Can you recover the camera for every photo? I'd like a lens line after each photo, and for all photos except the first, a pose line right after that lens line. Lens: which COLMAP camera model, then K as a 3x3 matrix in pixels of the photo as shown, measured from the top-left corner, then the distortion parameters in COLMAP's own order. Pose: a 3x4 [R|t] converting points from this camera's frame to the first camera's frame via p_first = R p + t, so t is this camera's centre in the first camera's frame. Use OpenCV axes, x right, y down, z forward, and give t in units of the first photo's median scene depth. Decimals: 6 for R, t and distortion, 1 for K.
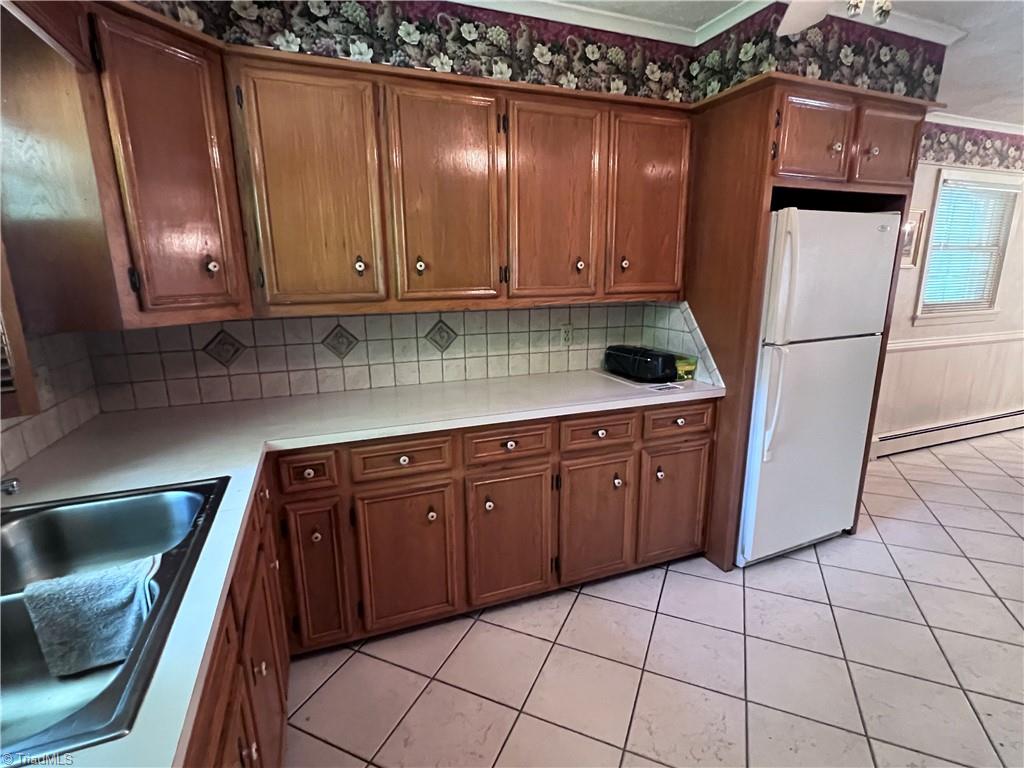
lens RADIAL K [[499.1, 0, 510.2], [0, 499.1, 383.9], [0, 0, 1]] dist [-0.002410, 0.001293]
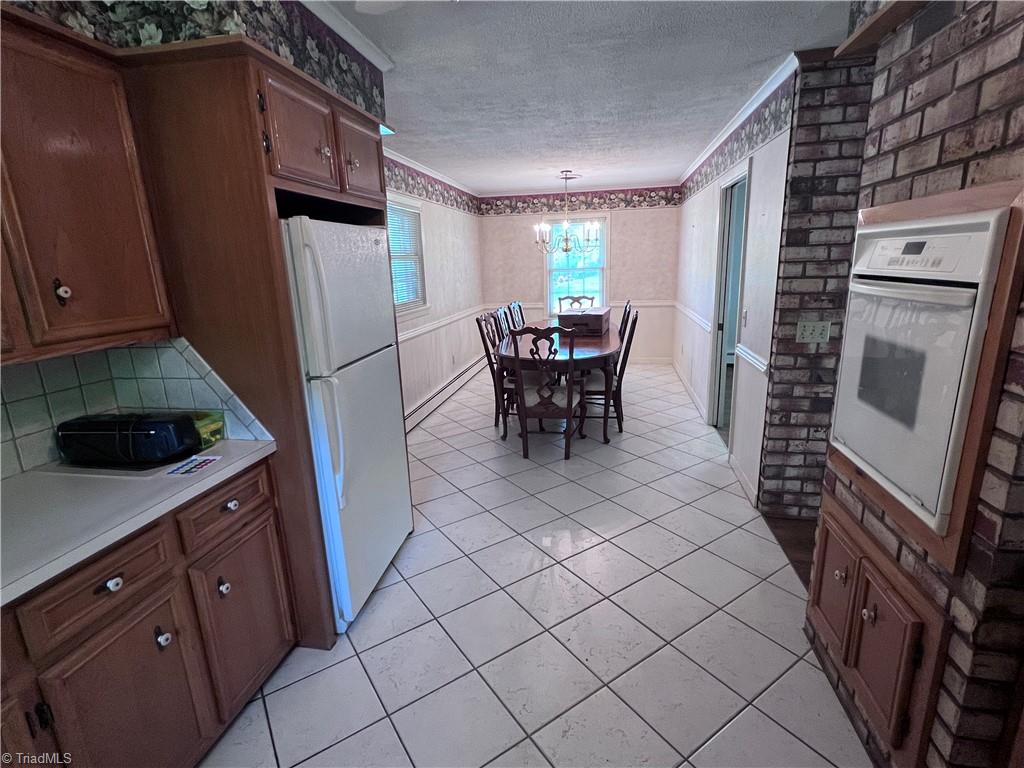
lens RADIAL K [[499.1, 0, 510.1], [0, 499.1, 386.2], [0, 0, 1]] dist [-0.002410, 0.001293]
pose [[0.530557, -0.214303, 0.820112, 0.000102], [0.216376, 0.969701, 0.113411, -0.083006], [-0.819568, 0.117282, 0.560851, 0.239940]]
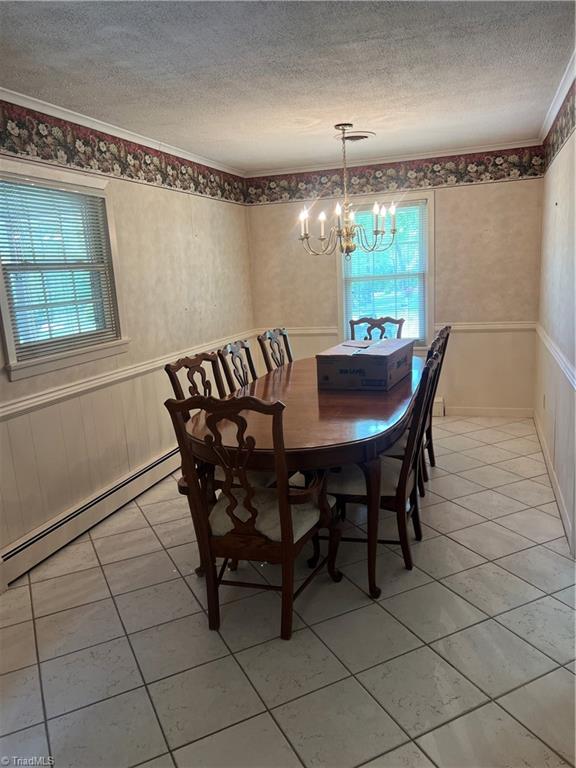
lens RADIAL K [[573.2, 0, 291.7], [0, 573.2, 391.4], [0, 0, 1]] dist [0.030692, -0.026970]
pose [[0.634296, -0.185618, 0.750477, 0.717731], [0.220395, 0.973881, 0.054598, -0.094971], [-0.741010, 0.130770, 0.658638, 0.306770]]
